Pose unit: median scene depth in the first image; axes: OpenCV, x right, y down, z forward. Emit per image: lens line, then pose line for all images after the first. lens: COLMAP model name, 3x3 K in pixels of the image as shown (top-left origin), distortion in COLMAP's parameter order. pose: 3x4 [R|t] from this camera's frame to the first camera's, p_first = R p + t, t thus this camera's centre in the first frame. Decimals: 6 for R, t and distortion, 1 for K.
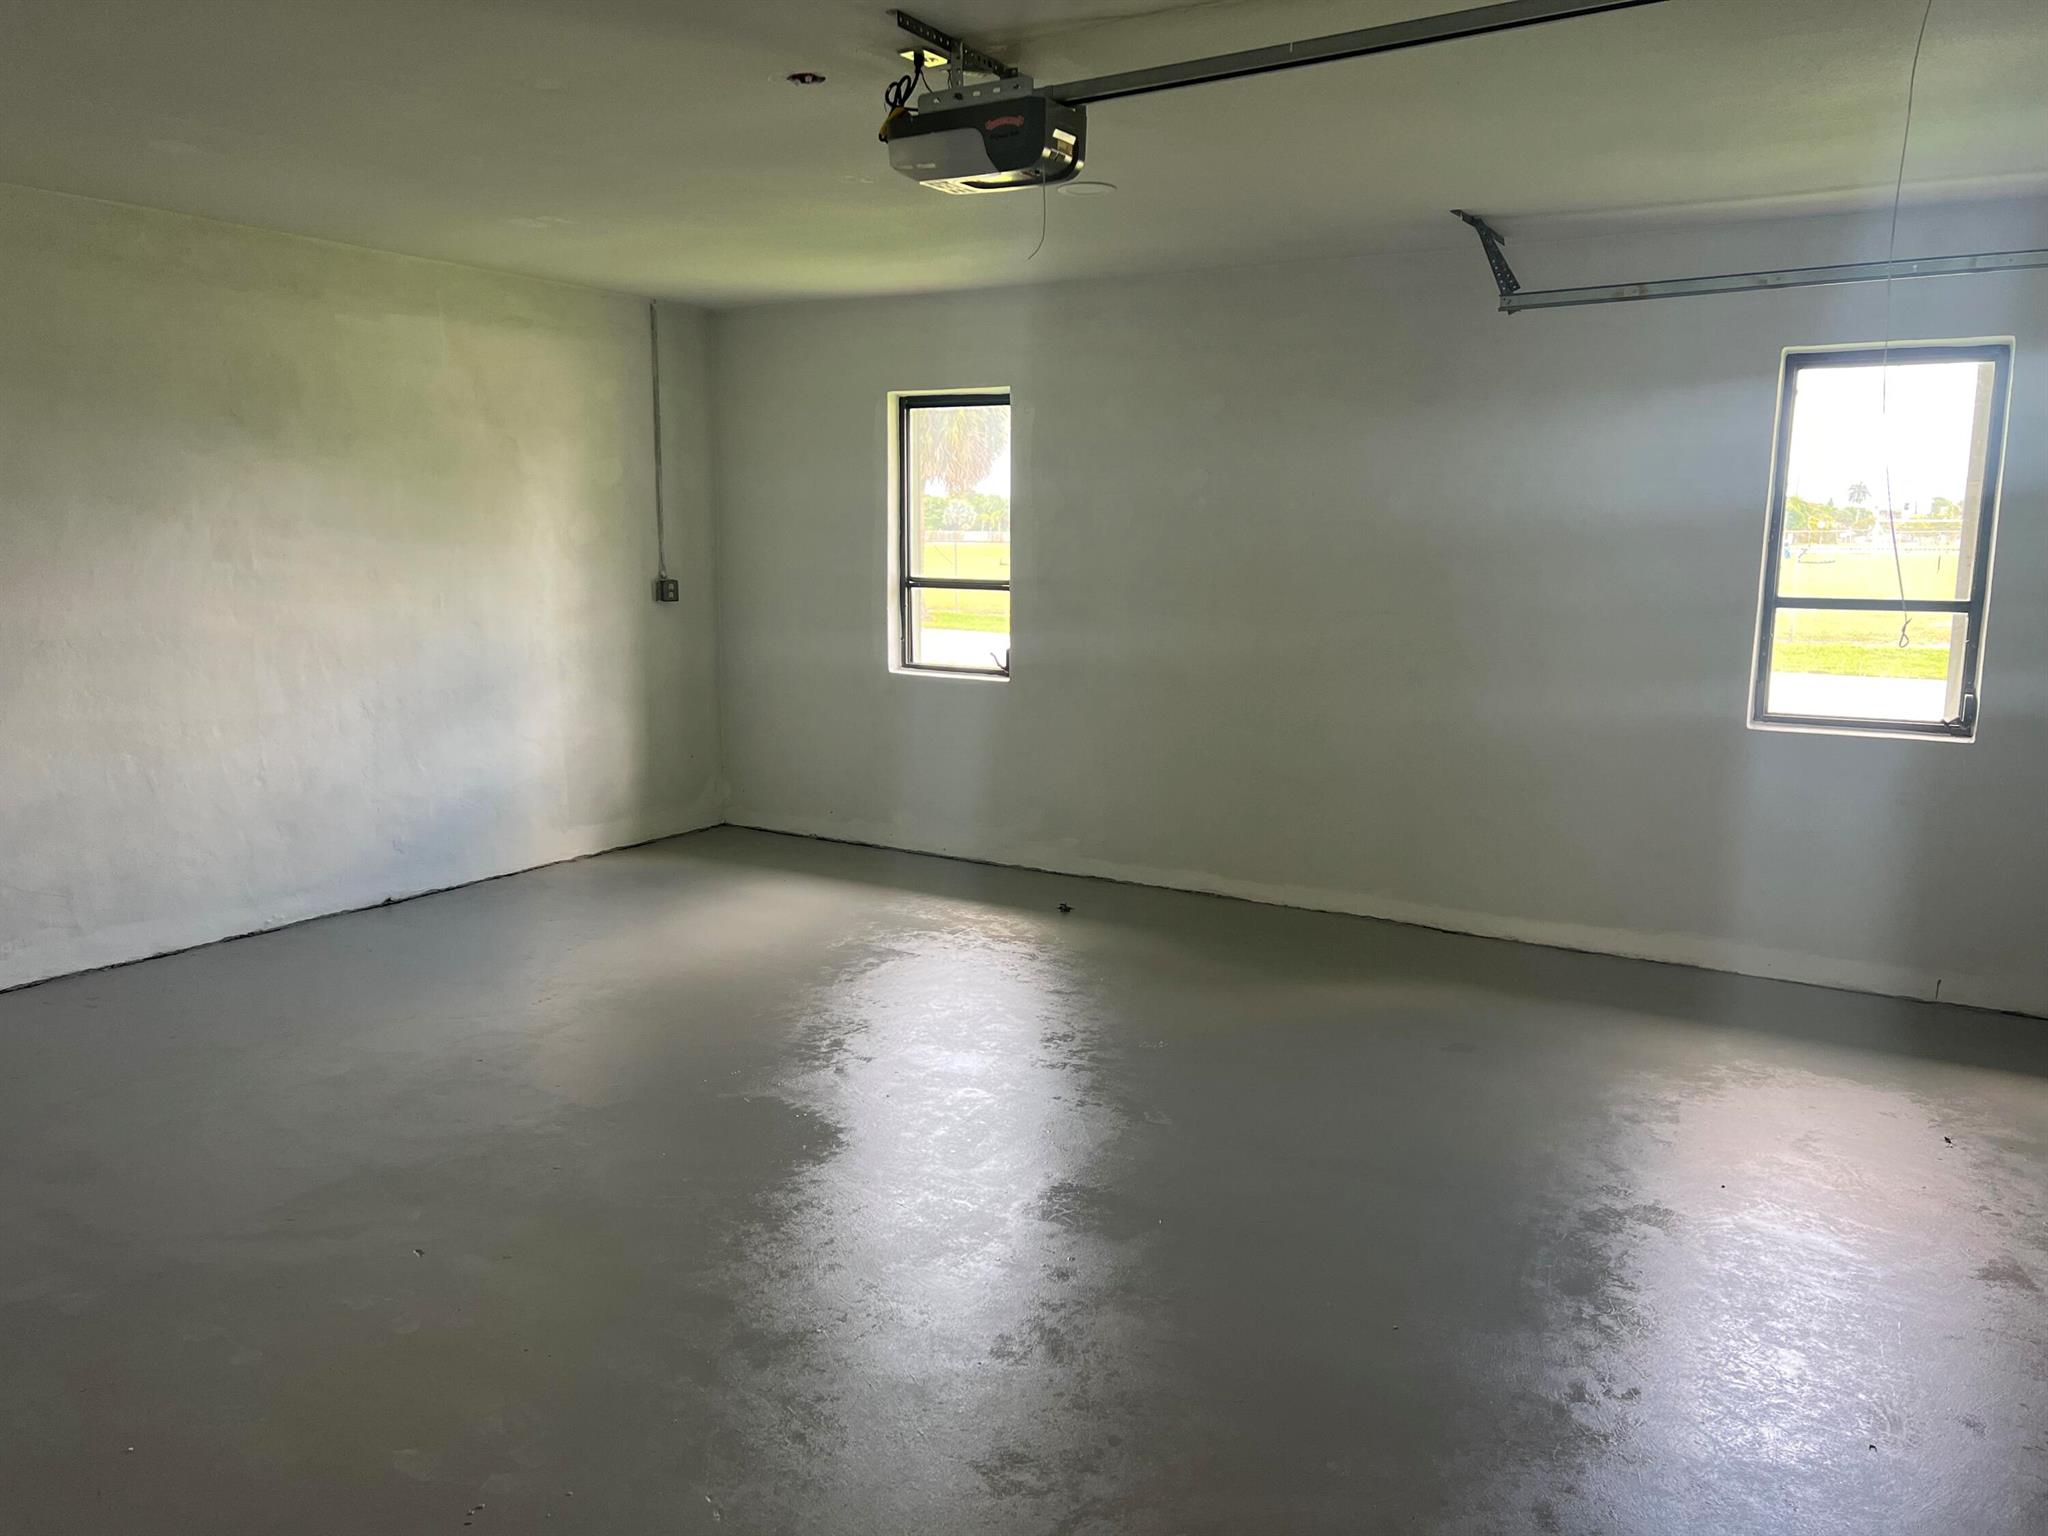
lens RADIAL K [[1535.1, 0, 1033.9], [0, 1535.1, 757.9], [0, 0, 1]] dist [0.048936, -0.052297]
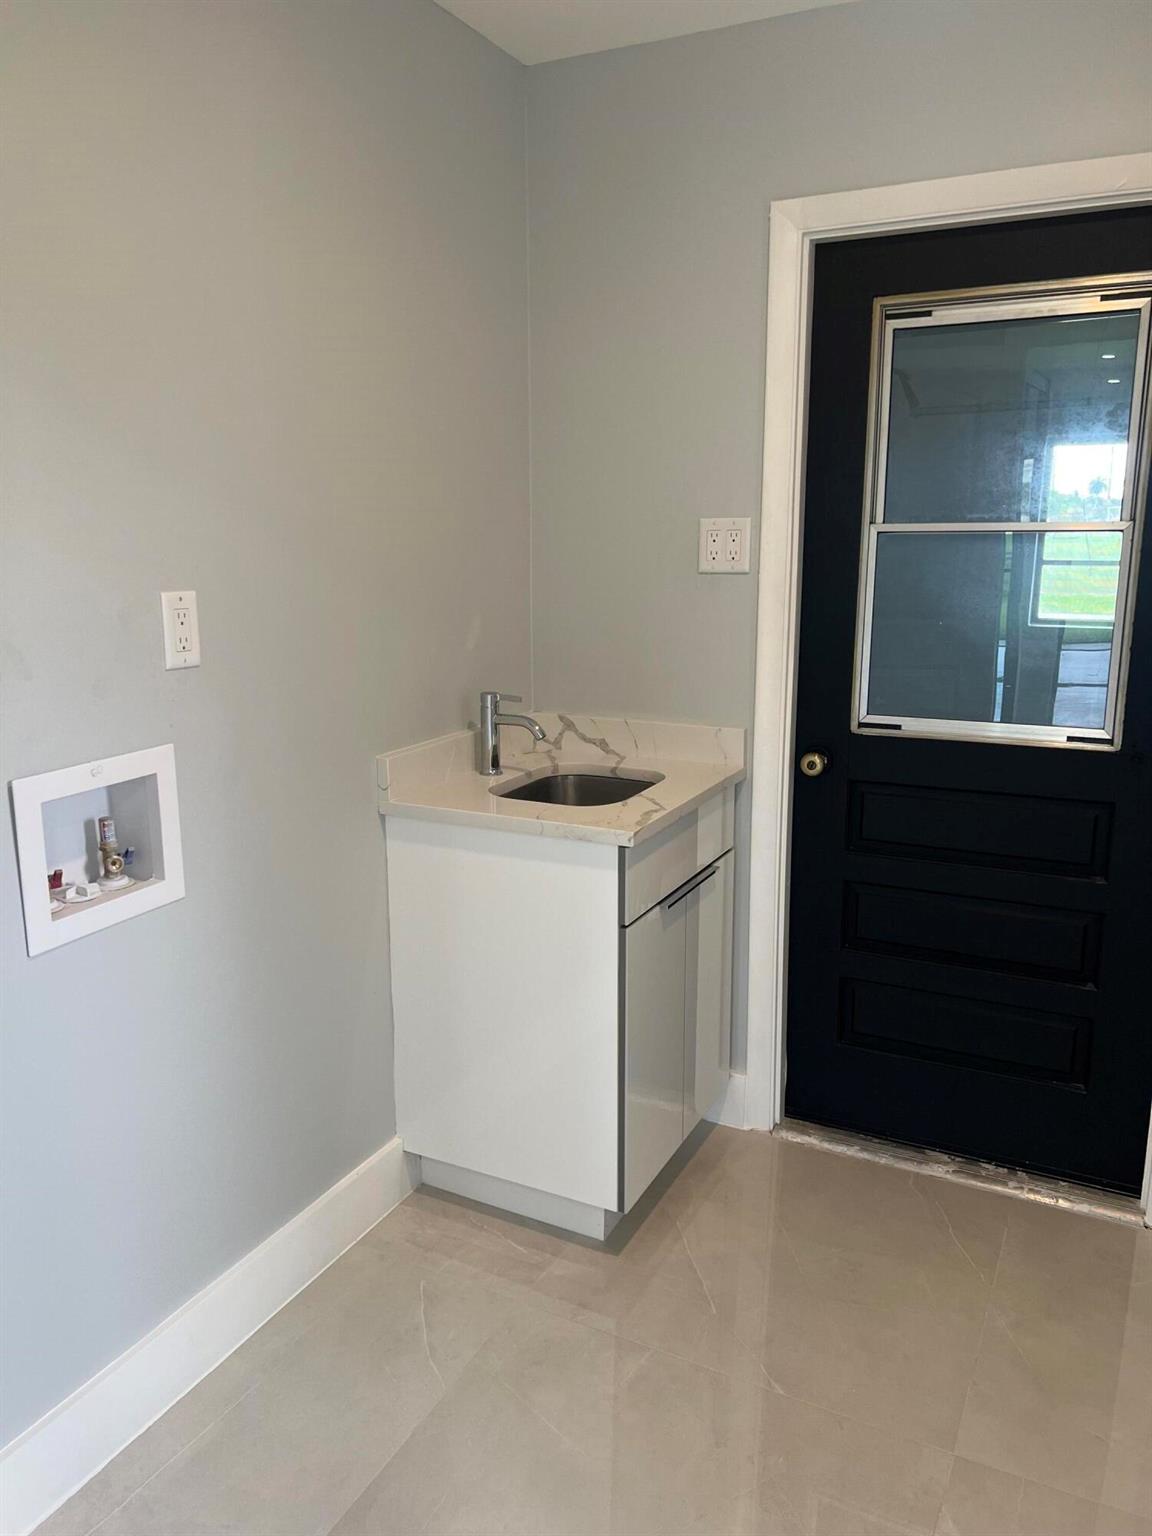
lens RADIAL K [[1151.3, 0, 579.2], [0, 1151.3, 768.7], [0, 0, 1]] dist [0.048936, -0.052297]
pose [[0.997258, -0.023898, 0.070032, -0.266051], [0.019160, 0.997532, 0.067553, 0.061008], [-0.071474, -0.066026, 0.995255, -0.543020]]
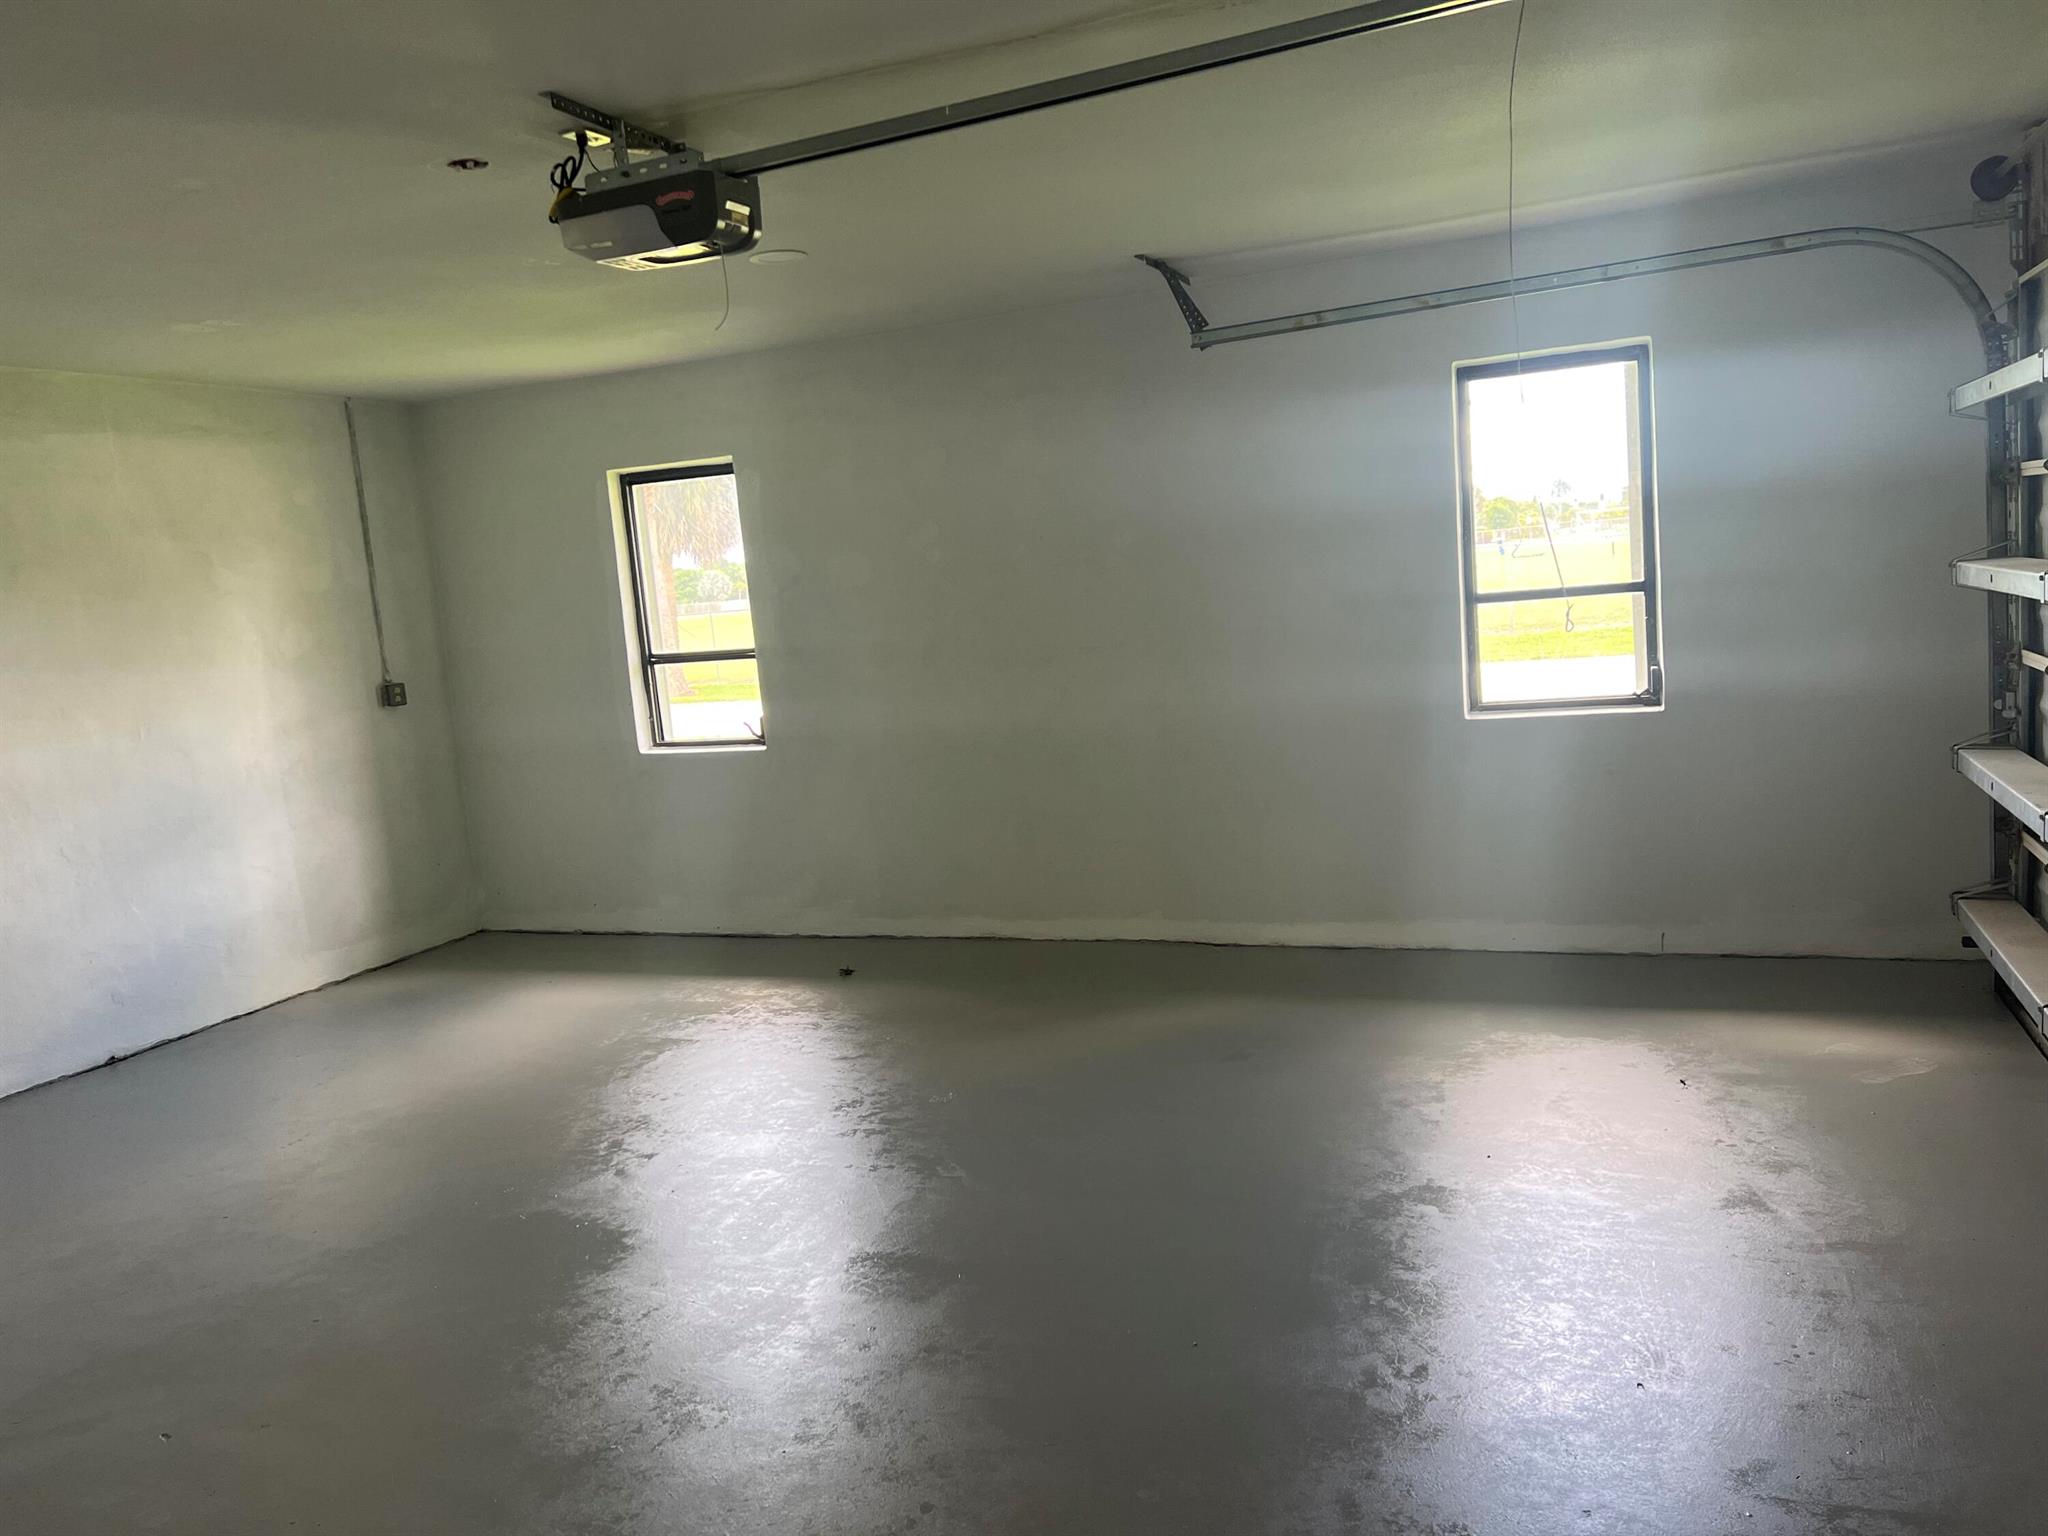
lens RADIAL K [[1535.1, 0, 1027.1], [0, 1535.1, 758.6], [0, 0, 1]] dist [0.048936, -0.052297]
pose [[0.984108, -0.110081, 0.139335, 0.018420], [0.114703, 0.993071, -0.025566, 0.000182], [-0.135555, 0.041142, 0.989915, -0.002943]]
